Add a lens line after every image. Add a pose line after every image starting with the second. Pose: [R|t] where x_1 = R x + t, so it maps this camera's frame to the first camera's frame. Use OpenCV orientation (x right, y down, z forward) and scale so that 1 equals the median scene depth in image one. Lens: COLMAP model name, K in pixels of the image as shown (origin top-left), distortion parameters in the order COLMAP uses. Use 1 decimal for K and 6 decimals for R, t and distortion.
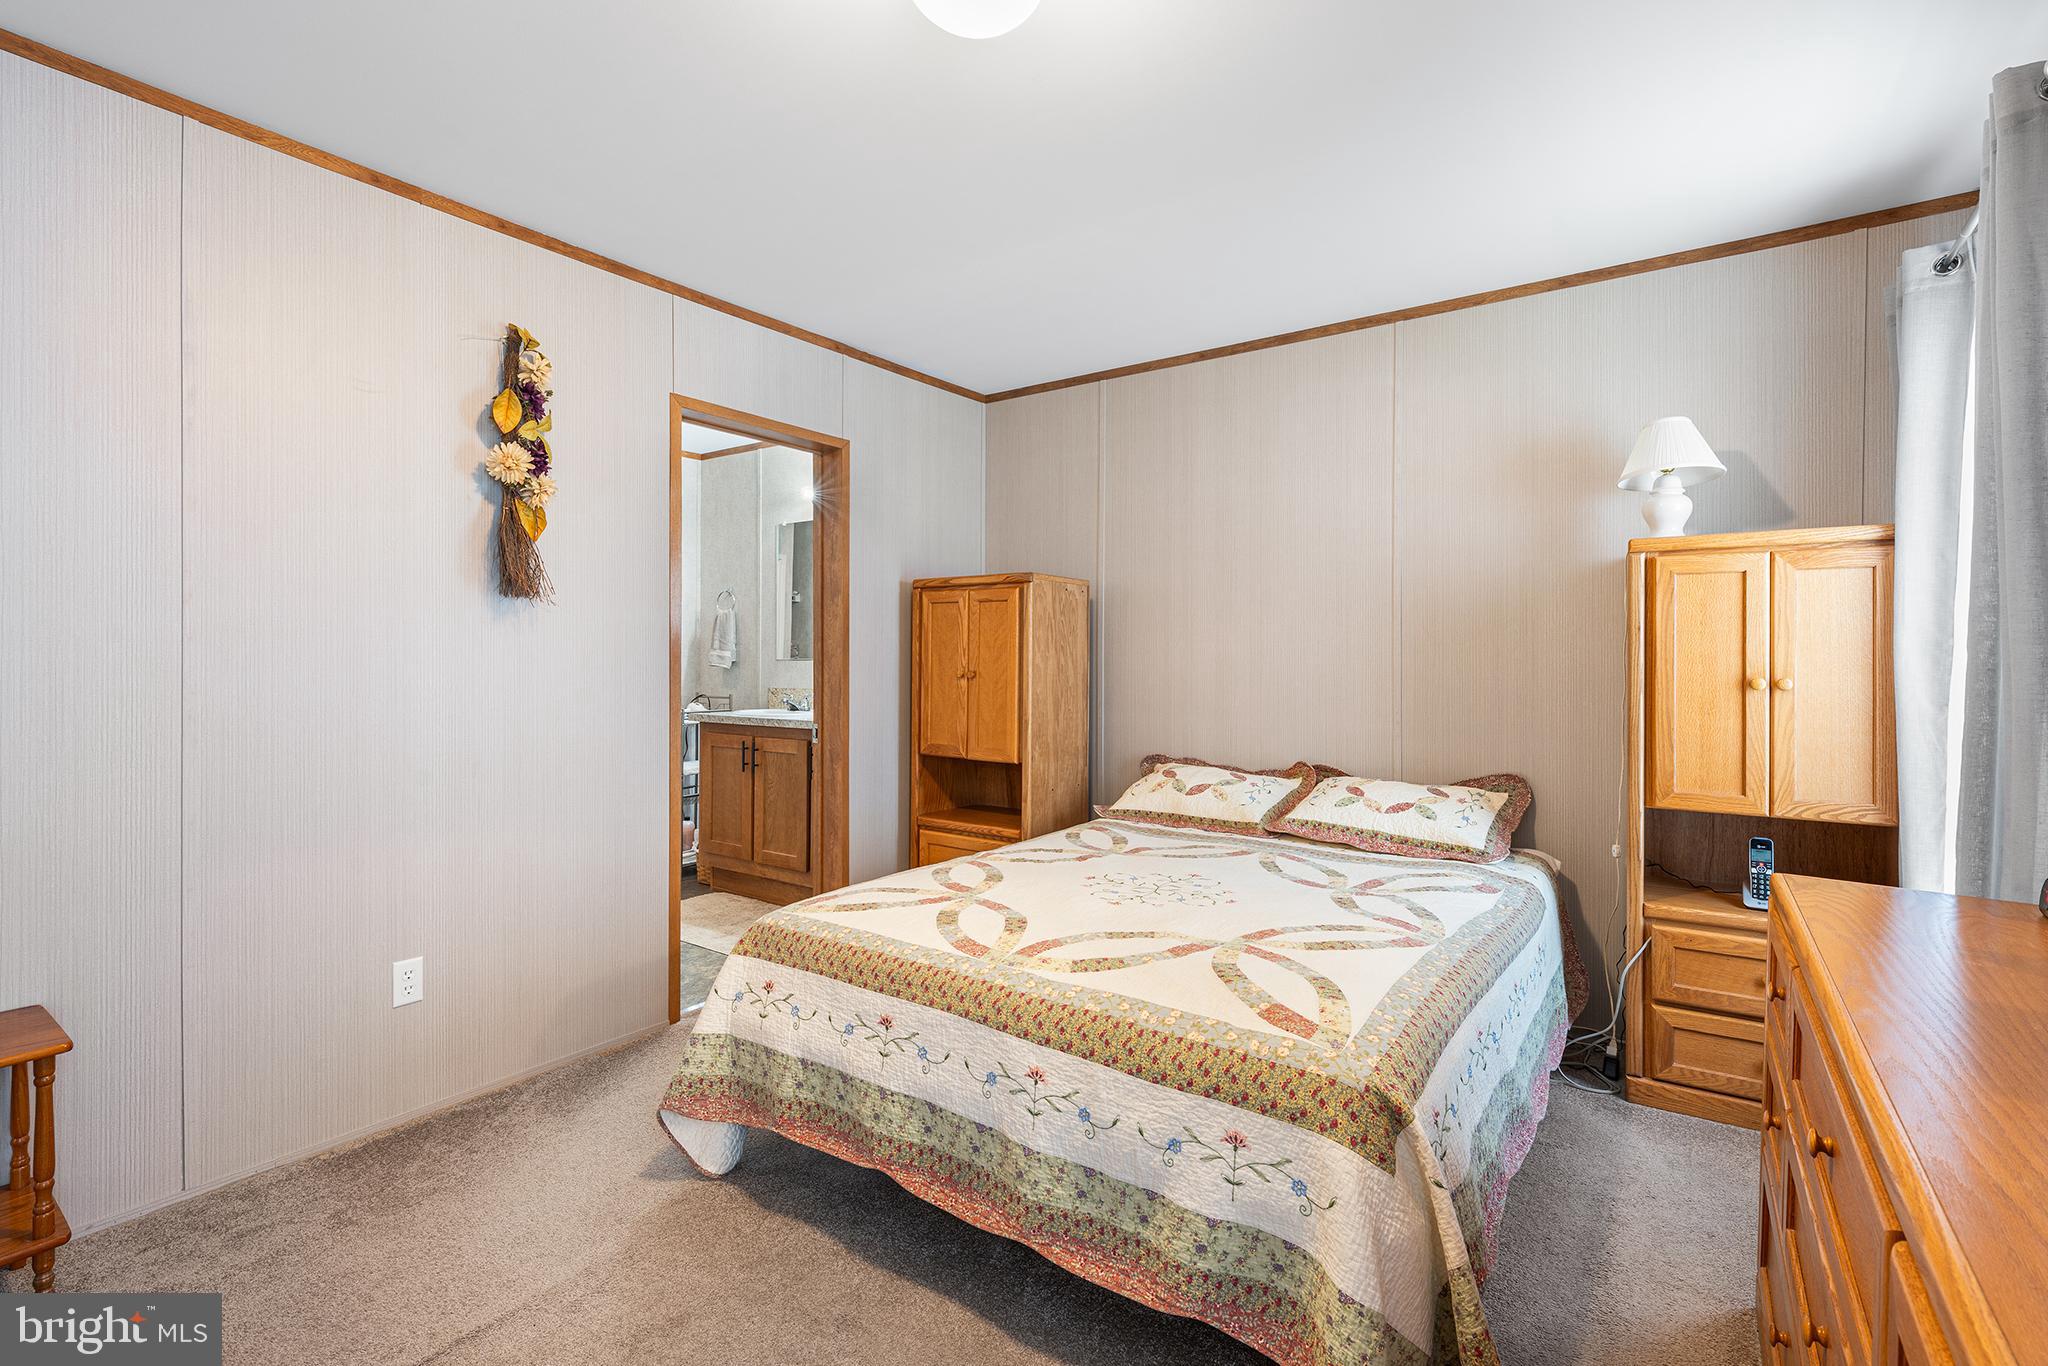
lens RADIAL K [[961.6, 0, 1039.6], [0, 961.6, 663.0], [0, 0, 1]] dist [0.002720, -0.000061]
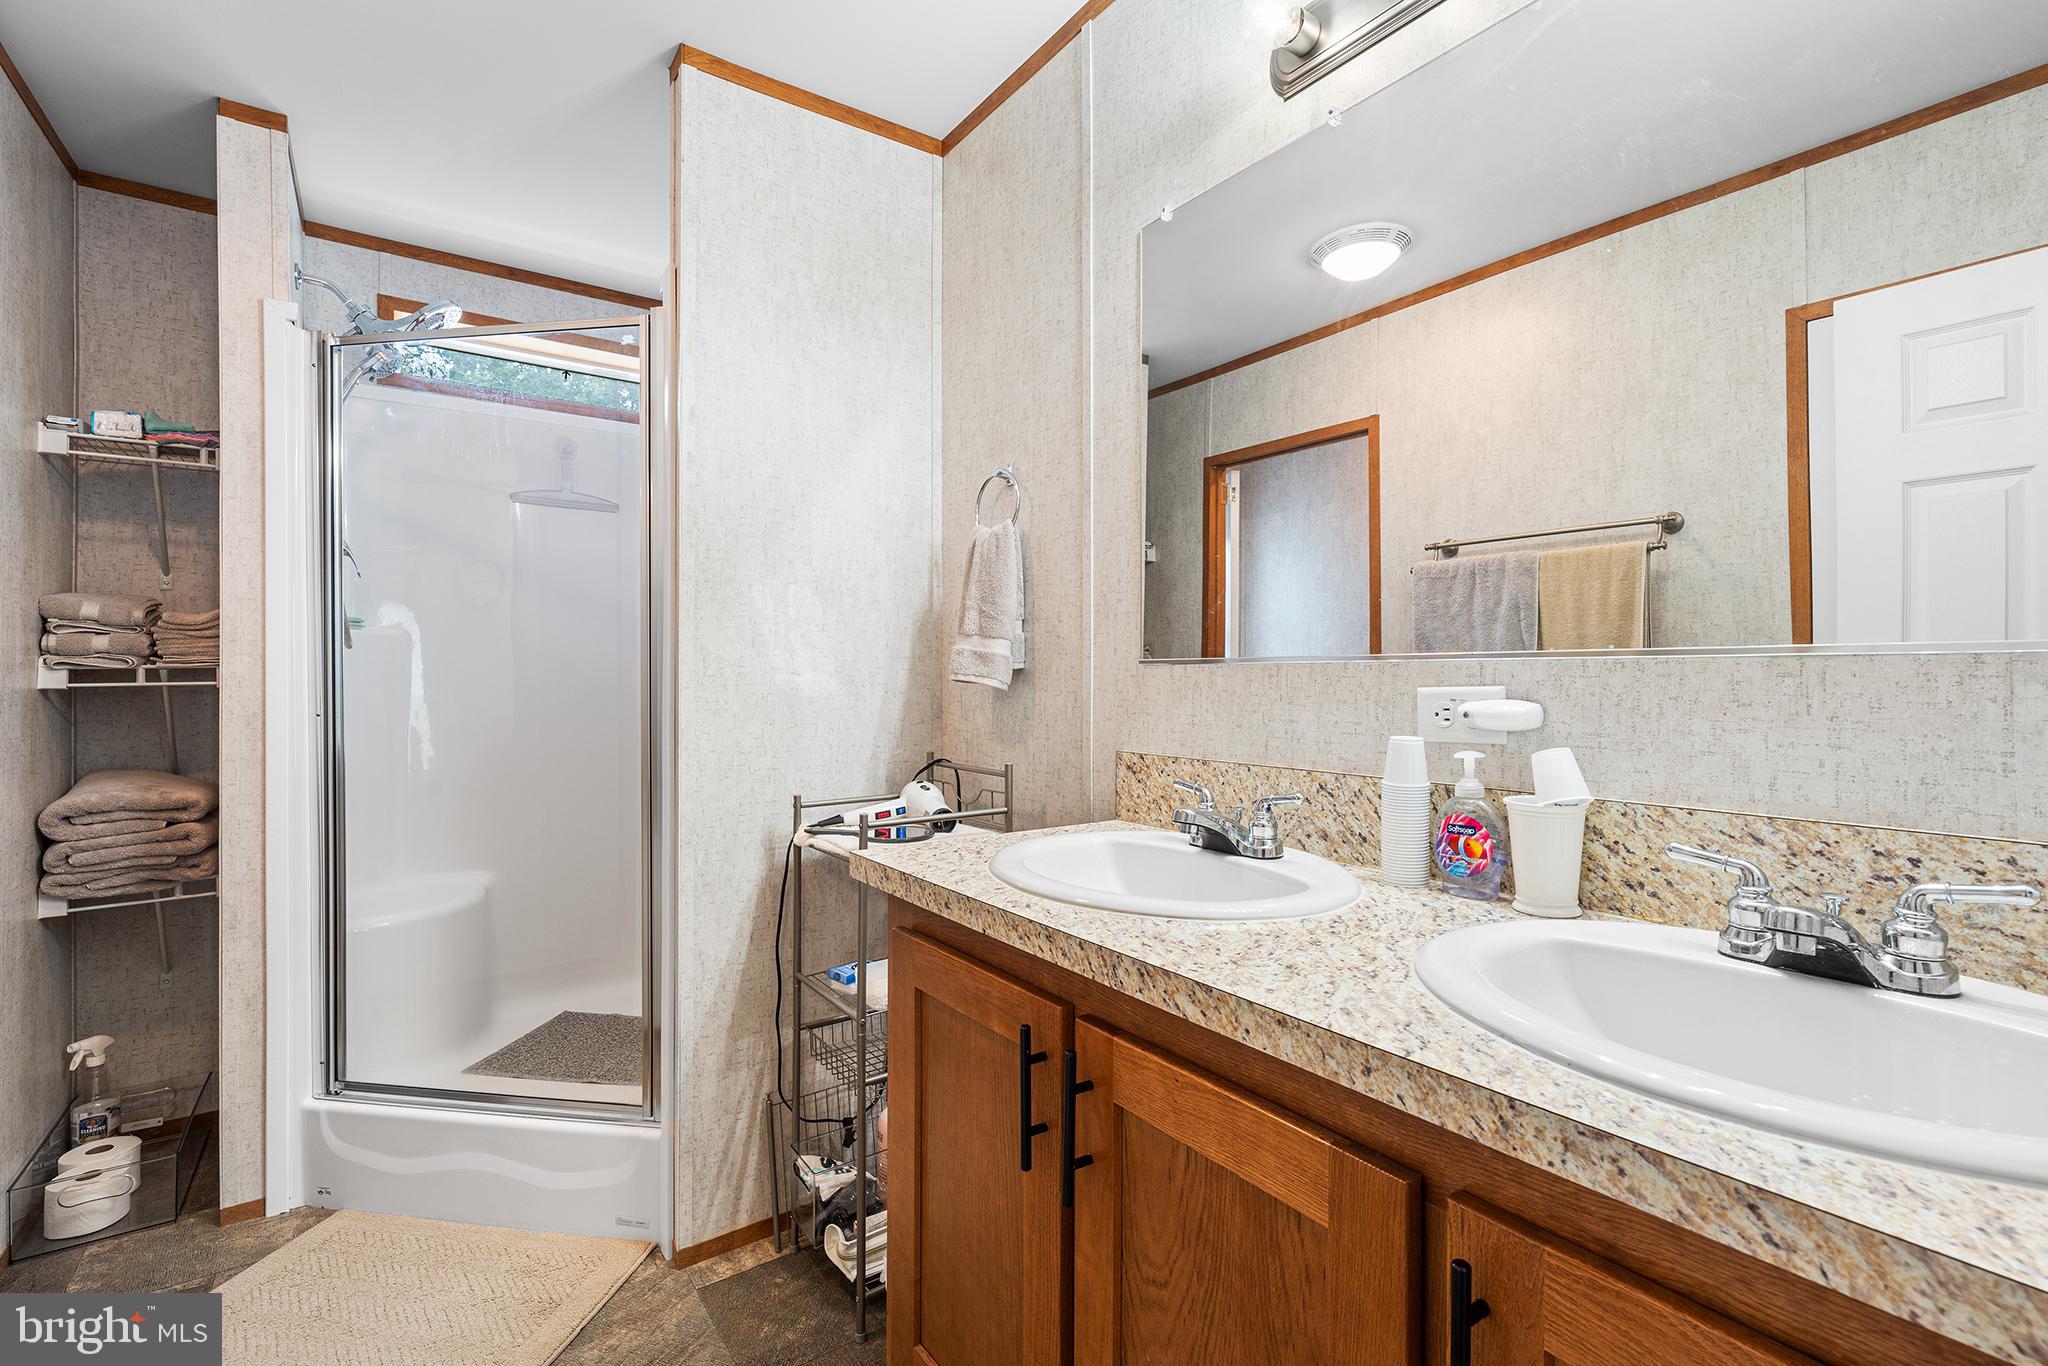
lens RADIAL K [[961.6, 0, 1023.7], [0, 961.6, 676.2], [0, 0, 1]] dist [0.002720, -0.000061]
pose [[0.941087, -0.005664, -0.338118, -0.476593], [0.005167, 0.999984, -0.002368, 0.003870], [0.338126, 0.000481, 0.941101, 1.617146]]
